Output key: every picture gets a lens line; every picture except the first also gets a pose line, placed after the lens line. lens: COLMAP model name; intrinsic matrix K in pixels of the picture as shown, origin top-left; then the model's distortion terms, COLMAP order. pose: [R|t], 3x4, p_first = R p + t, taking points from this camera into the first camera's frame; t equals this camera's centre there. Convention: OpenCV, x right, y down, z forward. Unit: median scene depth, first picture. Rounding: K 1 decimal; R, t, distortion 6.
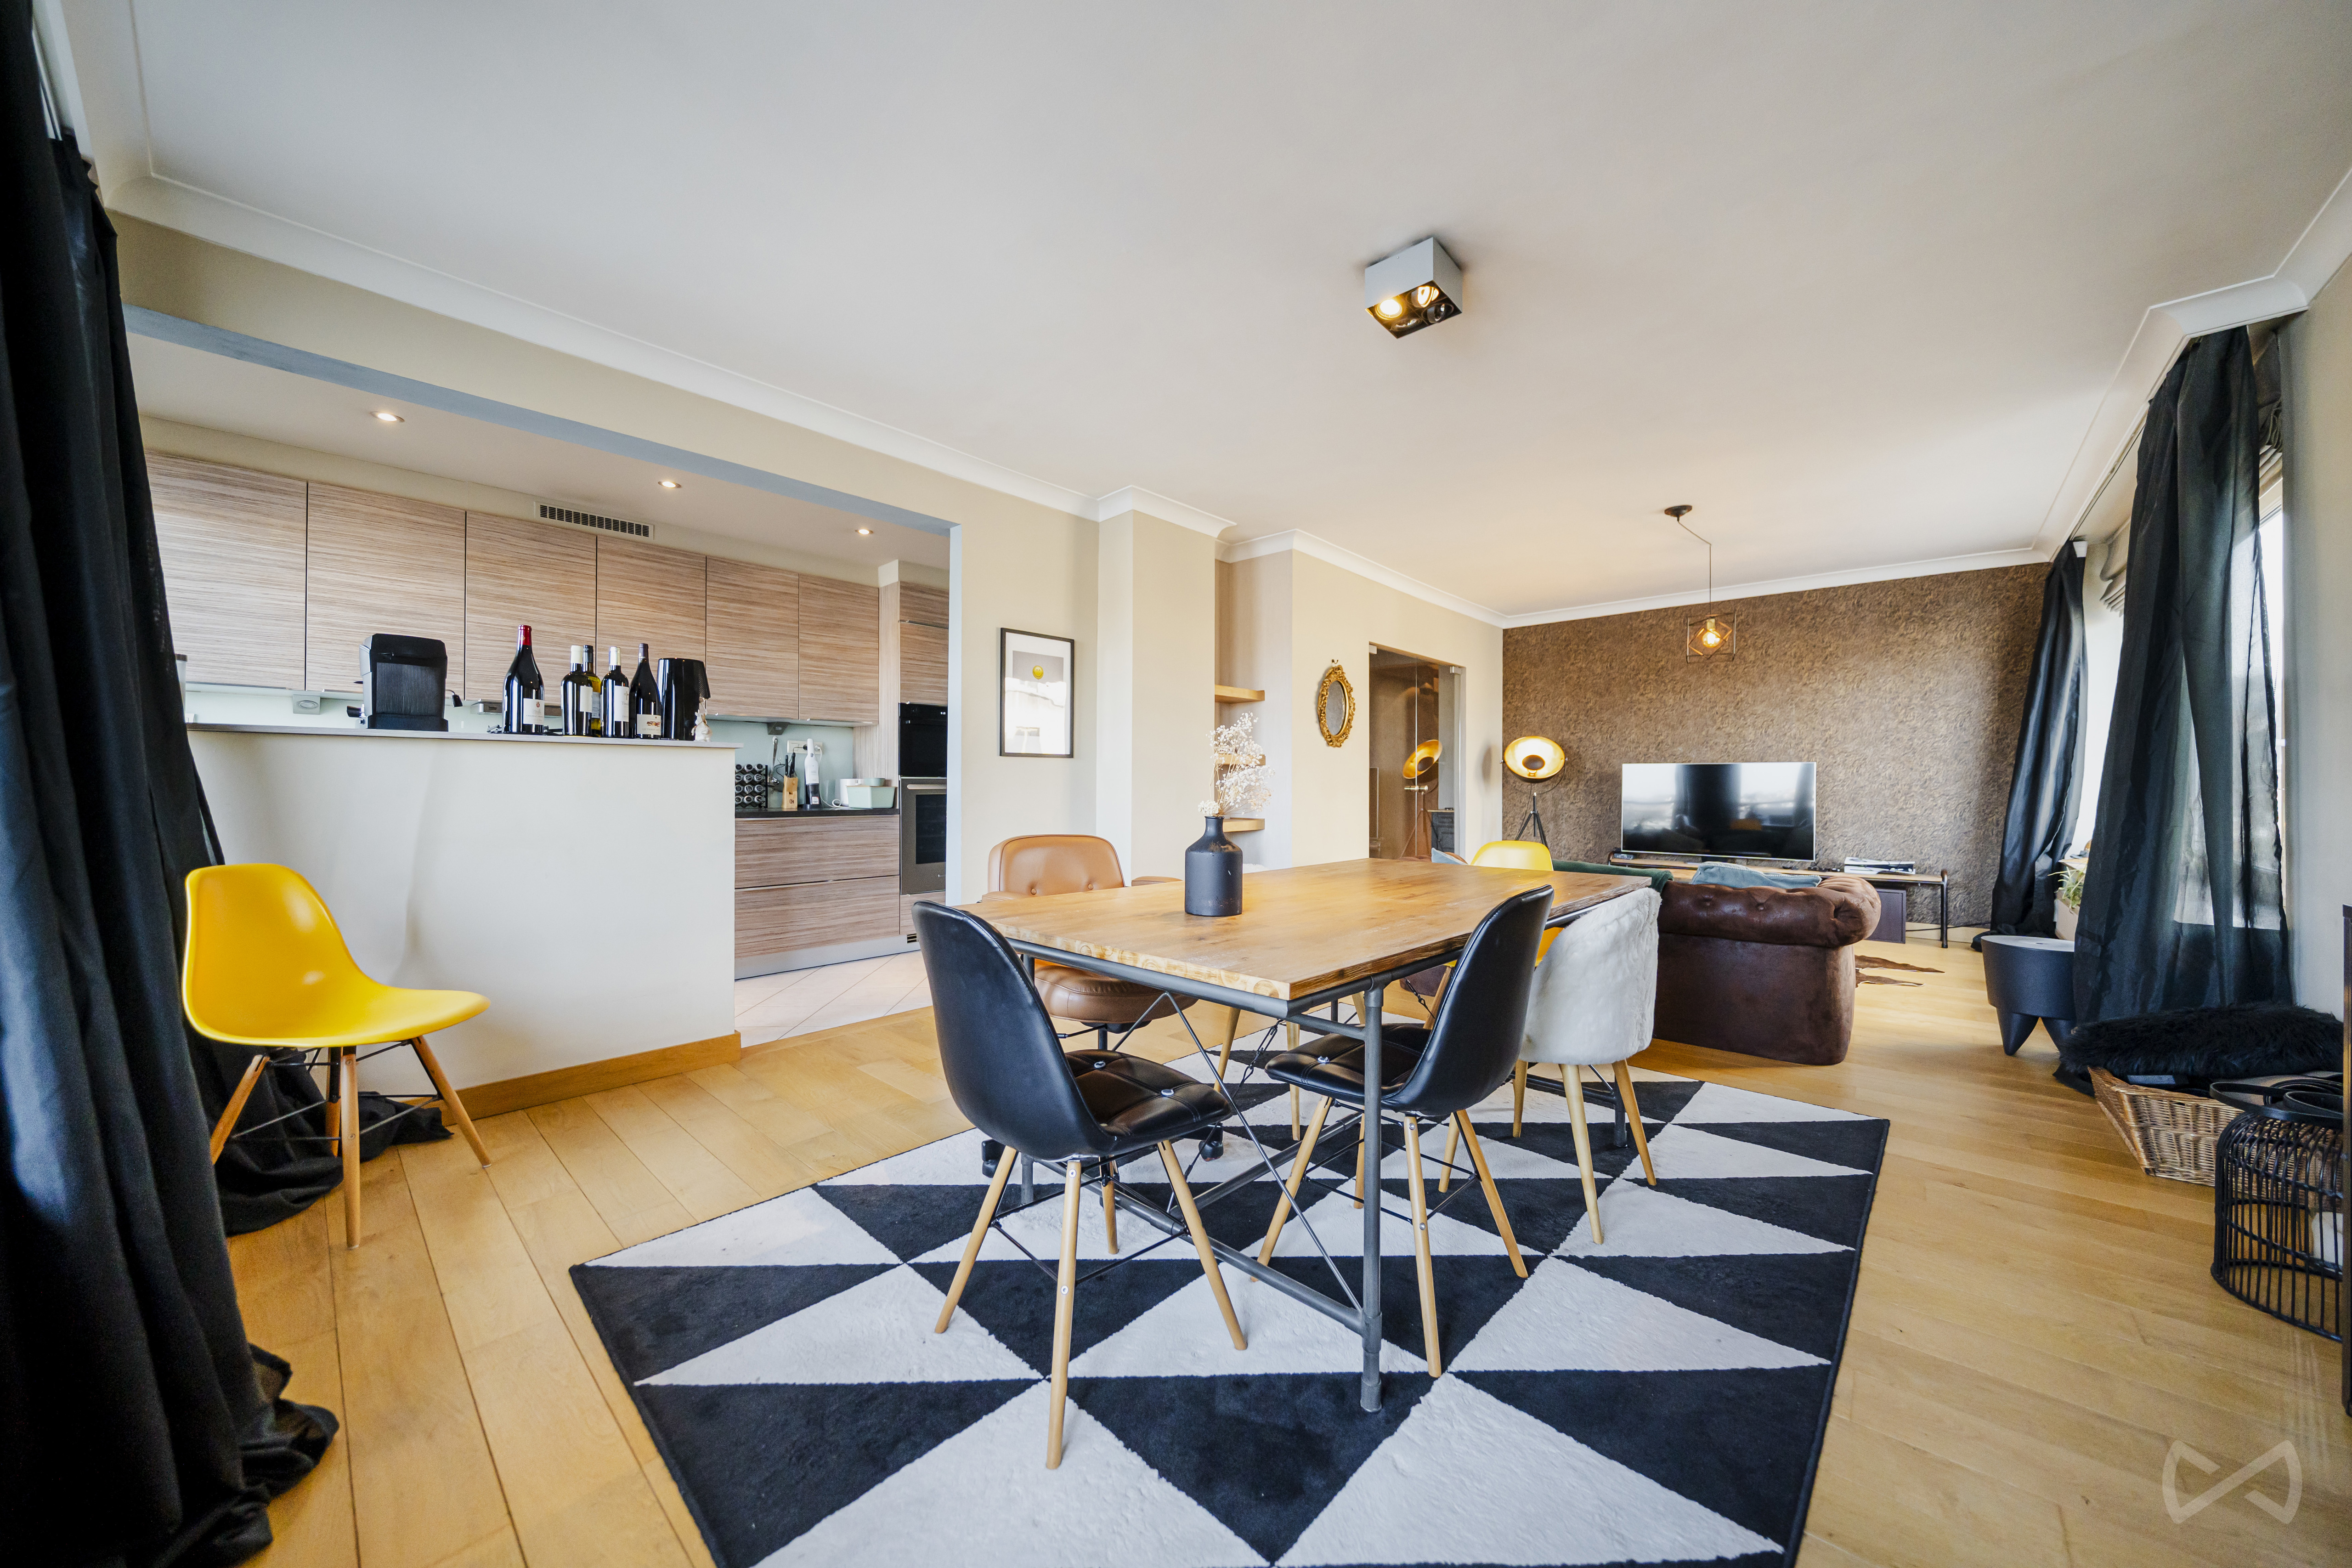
lens RADIAL K [[806.8, 0, 1183.9], [0, 806.8, 783.6], [0, 0, 1]] dist [0.008158, -0.001600]
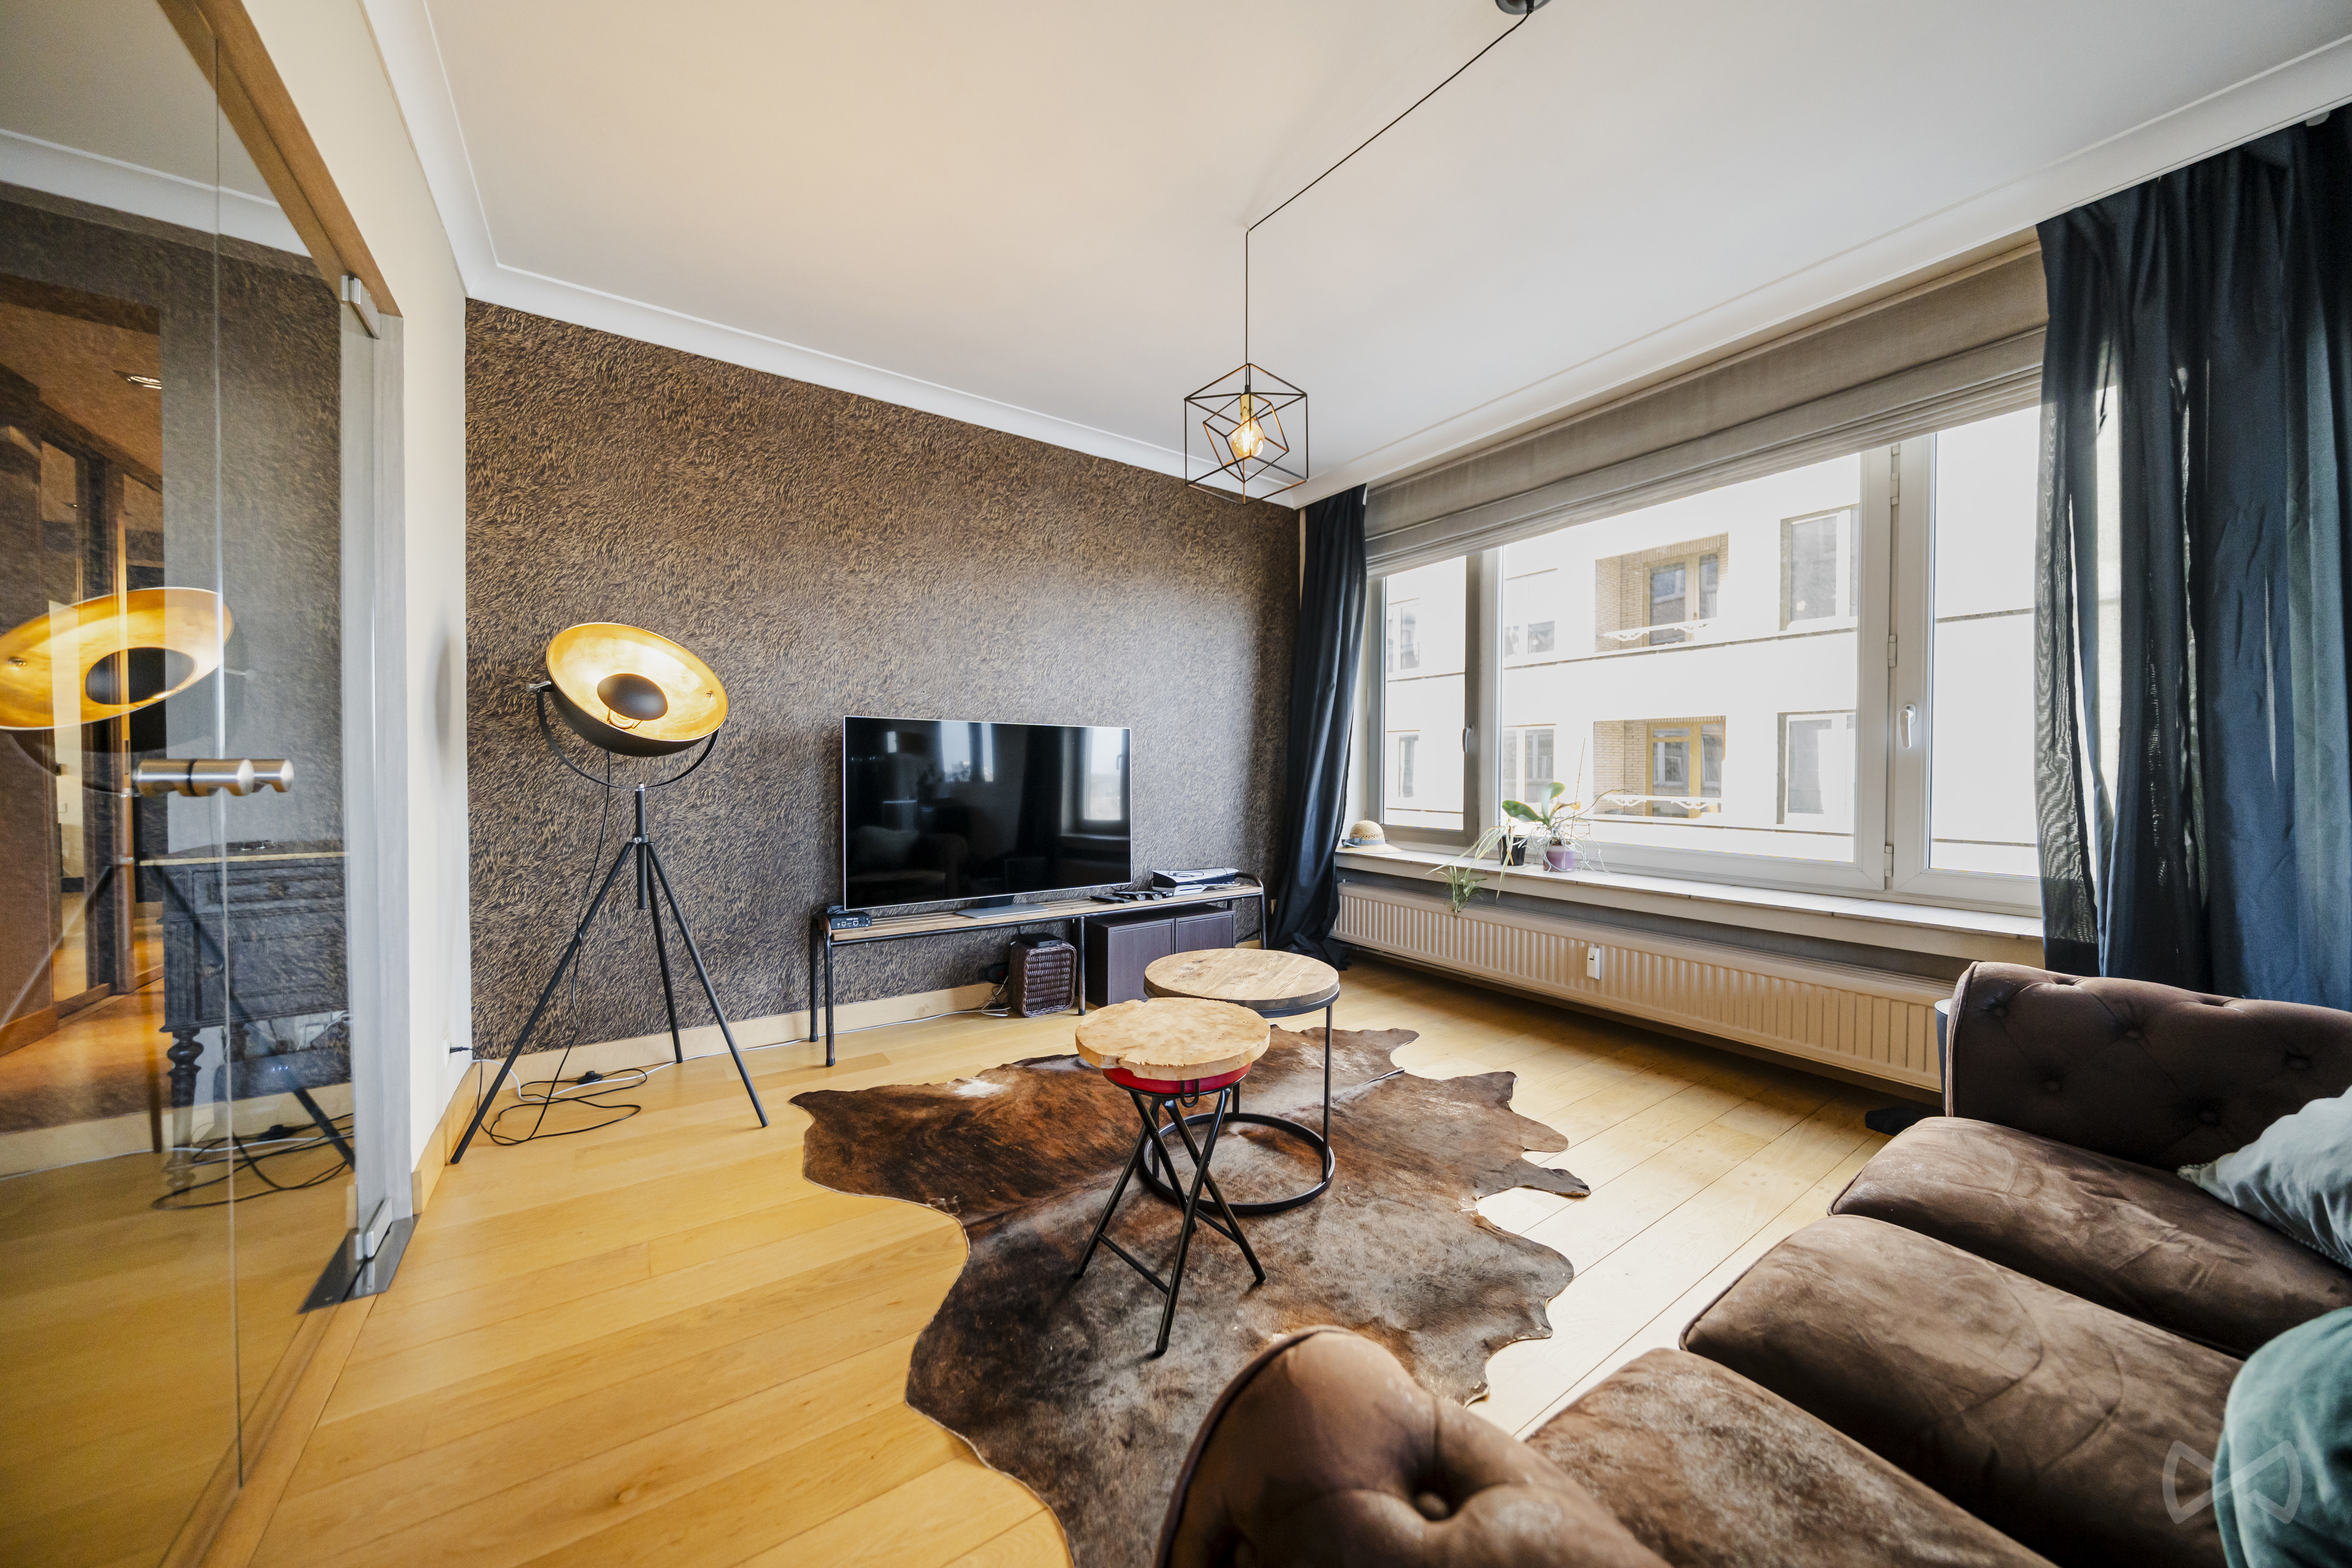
lens RADIAL K [[806.8, 0, 1188.1], [0, 806.8, 768.2], [0, 0, 1]] dist [0.008158, -0.001600]
pose [[0.225392, 0.004467, 0.974258, 0.157145], [0.004603, 0.999973, -0.005649, 0.008076], [-0.974257, 0.005758, 0.225365, 0.729535]]
